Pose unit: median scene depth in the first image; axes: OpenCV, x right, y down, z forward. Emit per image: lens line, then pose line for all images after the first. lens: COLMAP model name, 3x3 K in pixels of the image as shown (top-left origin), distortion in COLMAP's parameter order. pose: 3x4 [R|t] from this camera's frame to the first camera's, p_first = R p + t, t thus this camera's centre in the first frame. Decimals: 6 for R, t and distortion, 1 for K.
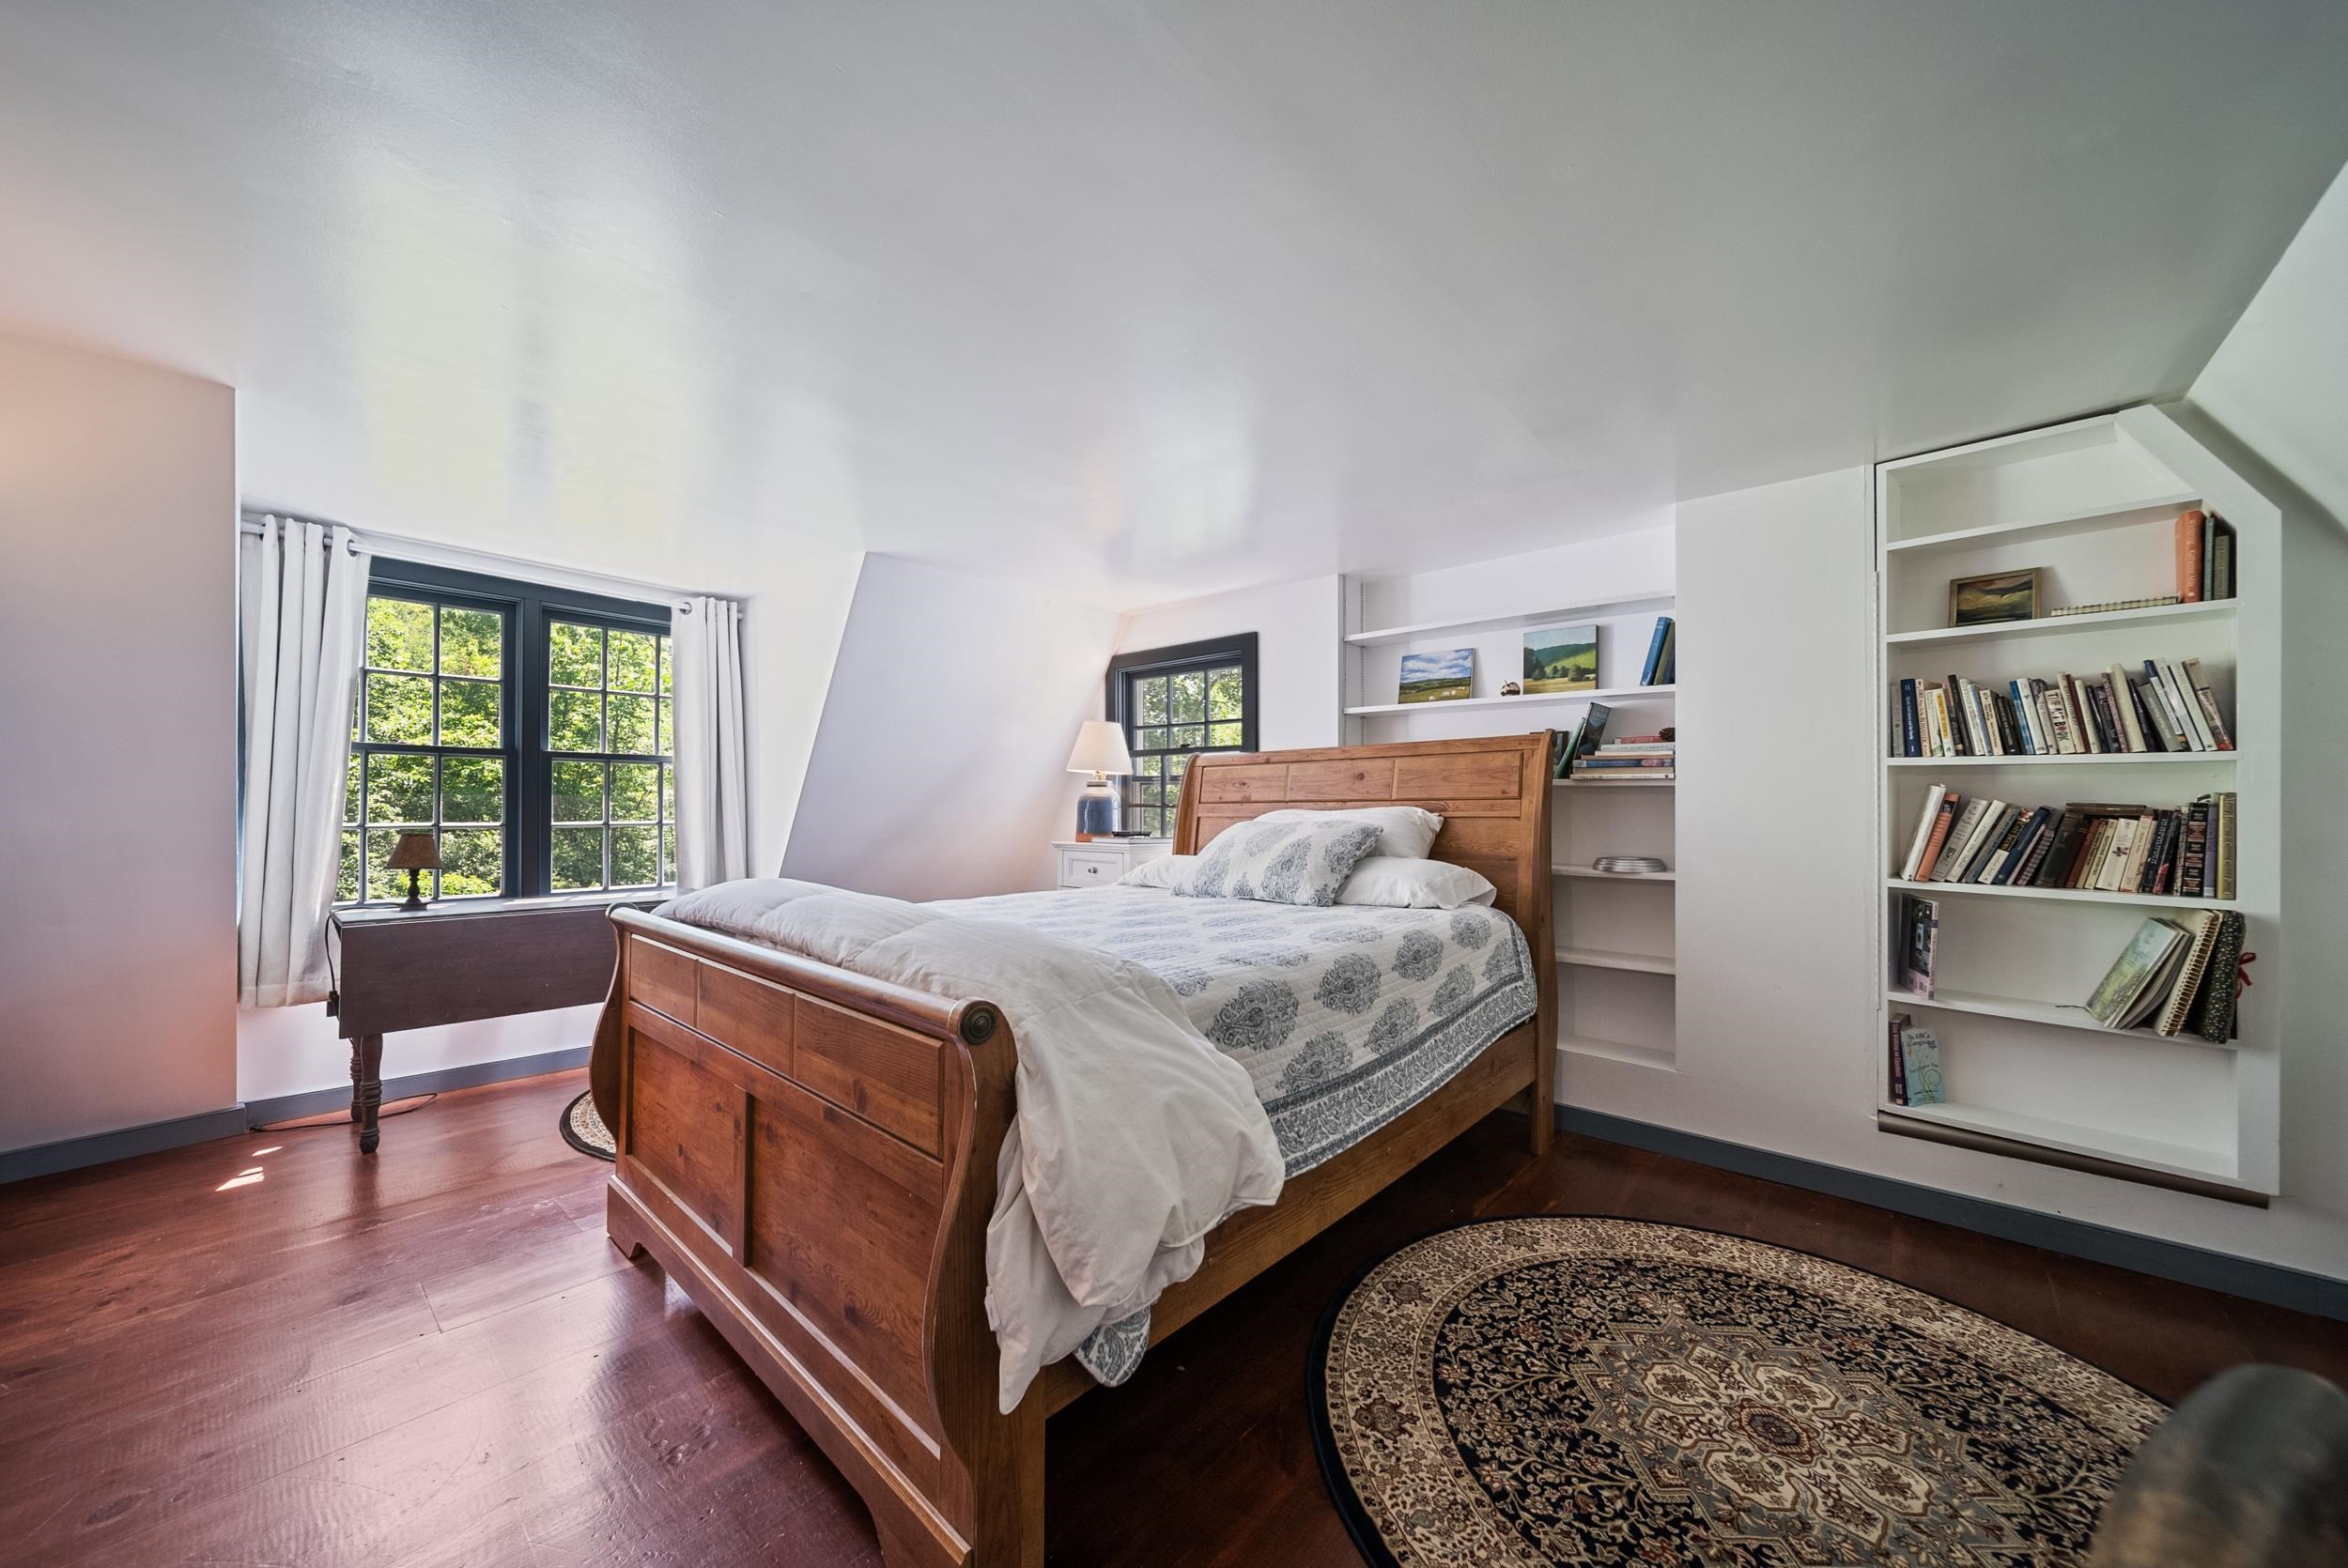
lens RADIAL K [[835.3, 0, 1179.9], [0, 835.3, 799.7], [0, 0, 1]] dist [-0.001055, -0.001067]
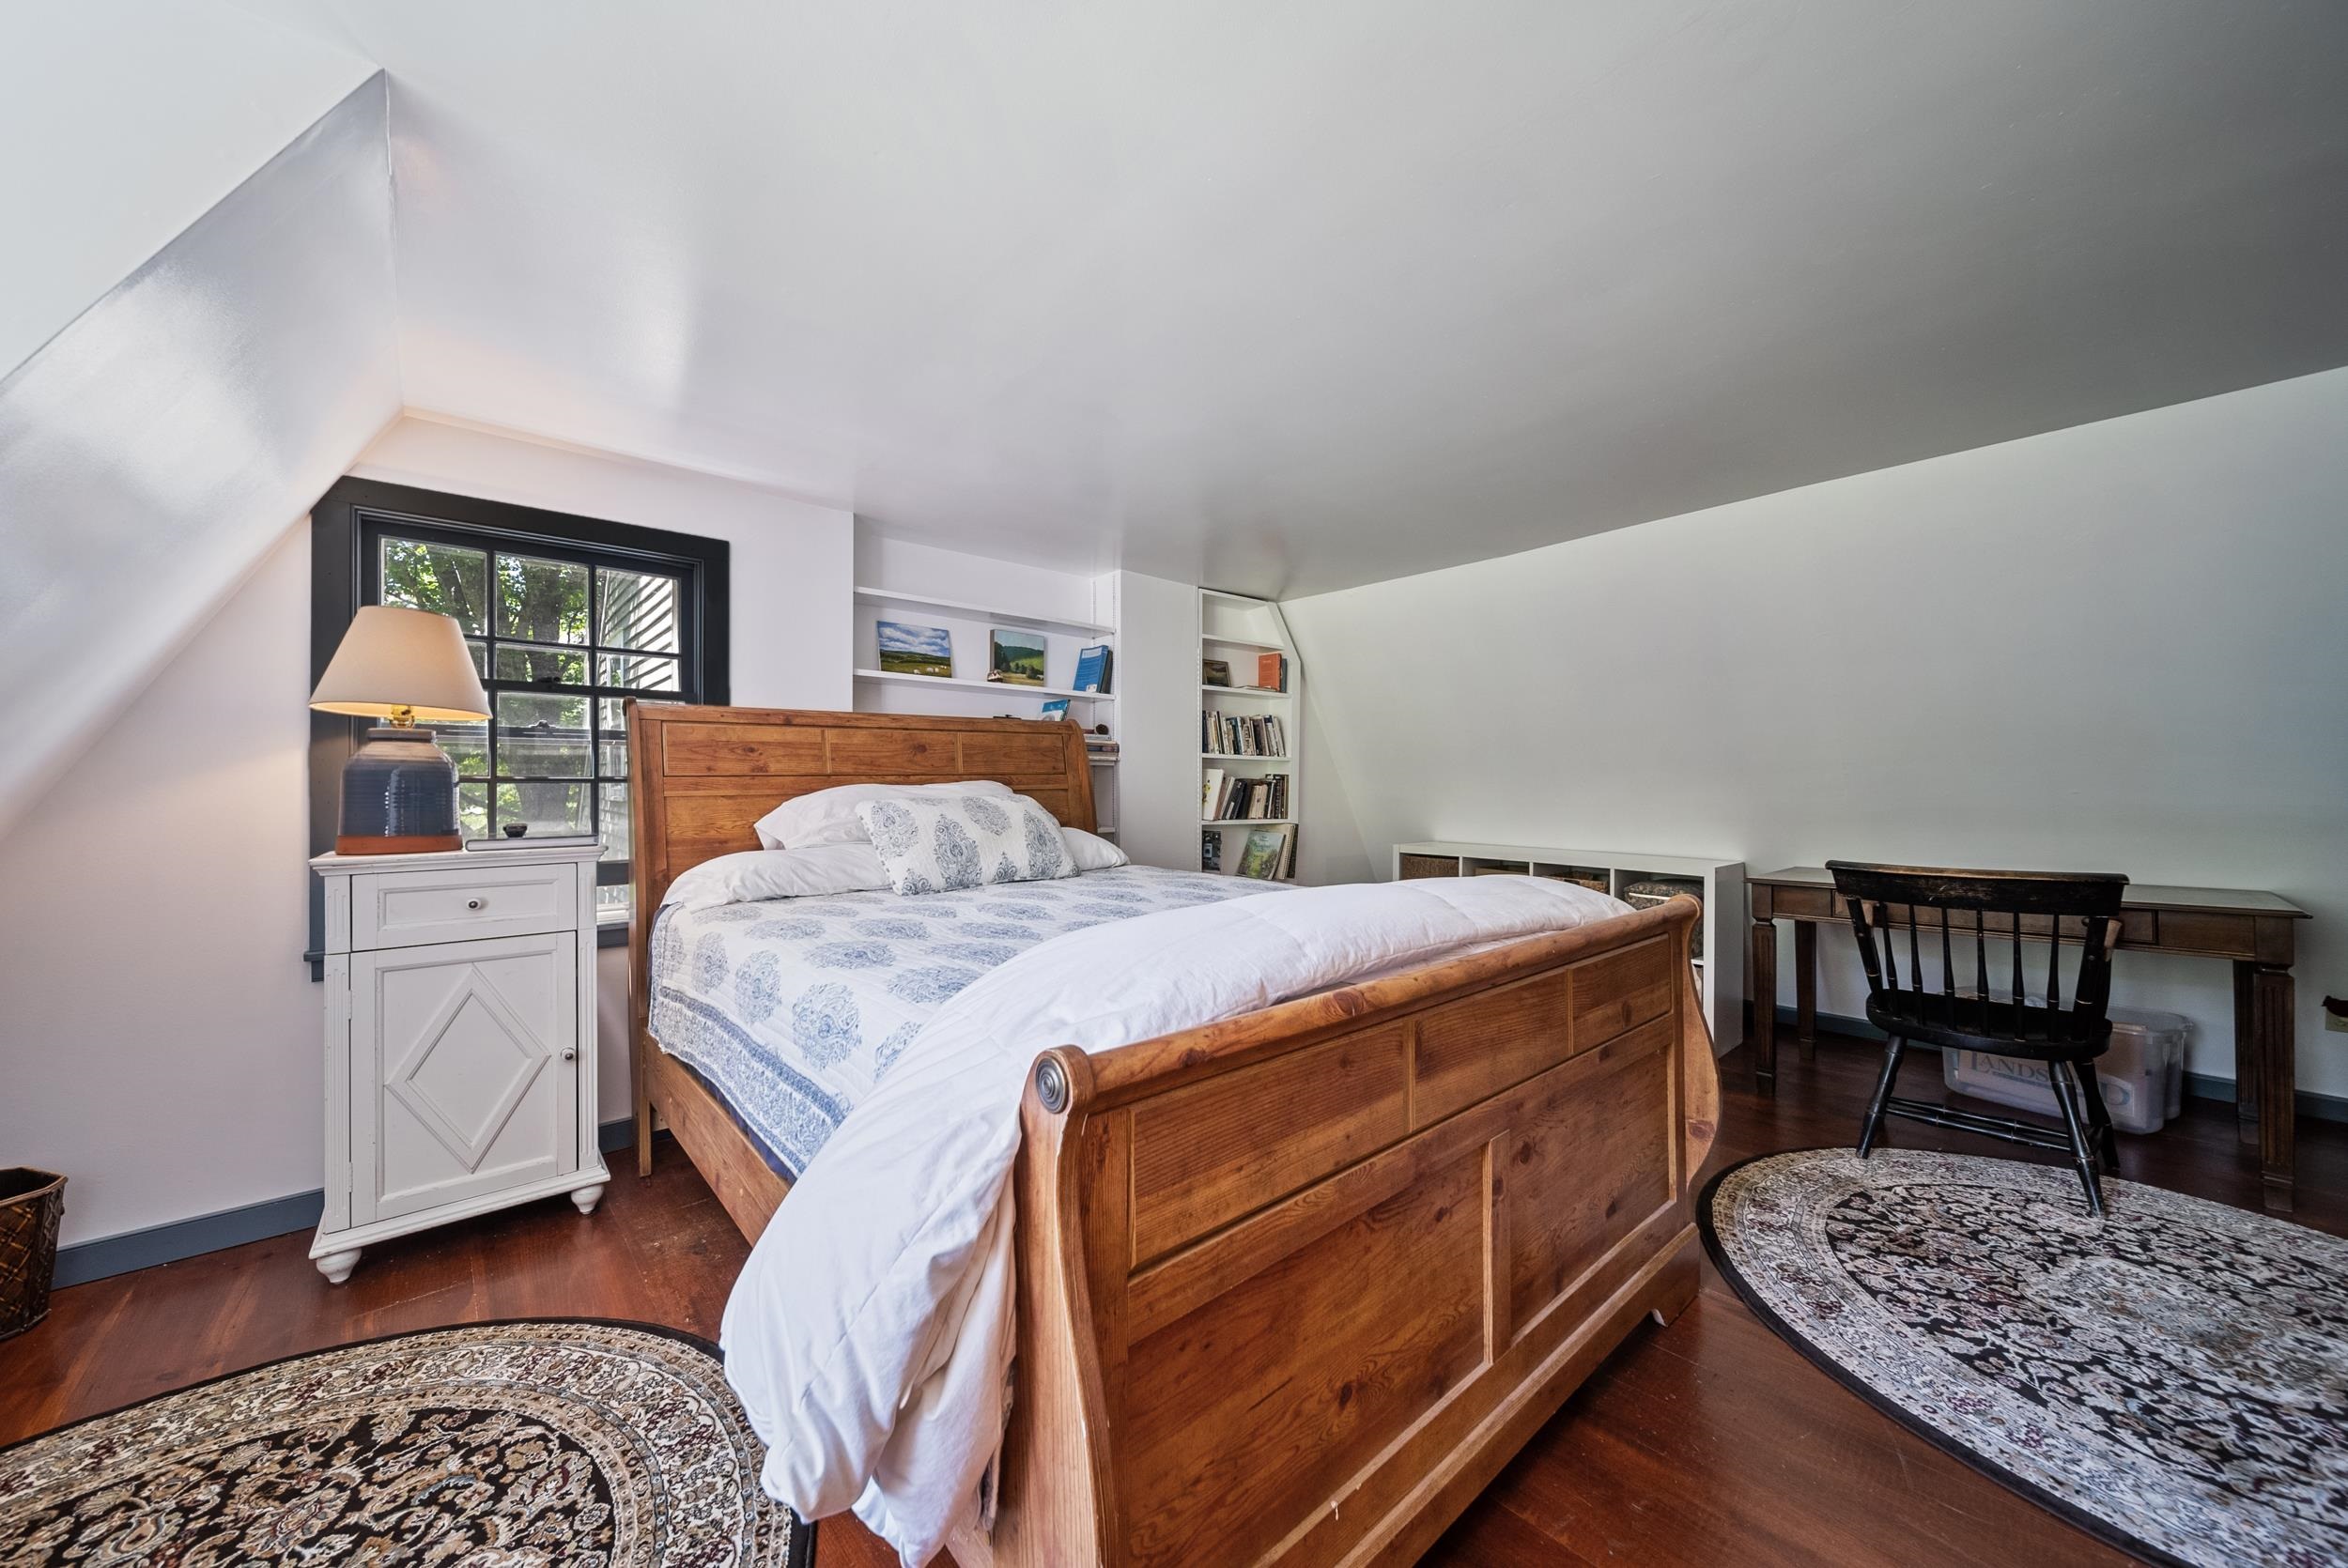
lens RADIAL K [[835.3, 0, 1179.7], [0, 835.3, 778.6], [0, 0, 1]] dist [-0.001055, -0.001067]
pose [[0.107233, 0.004549, 0.994224, -0.714522], [-0.001759, 0.999989, -0.004385, 0.009955], [-0.994232, -0.001279, 0.107239, 0.642972]]
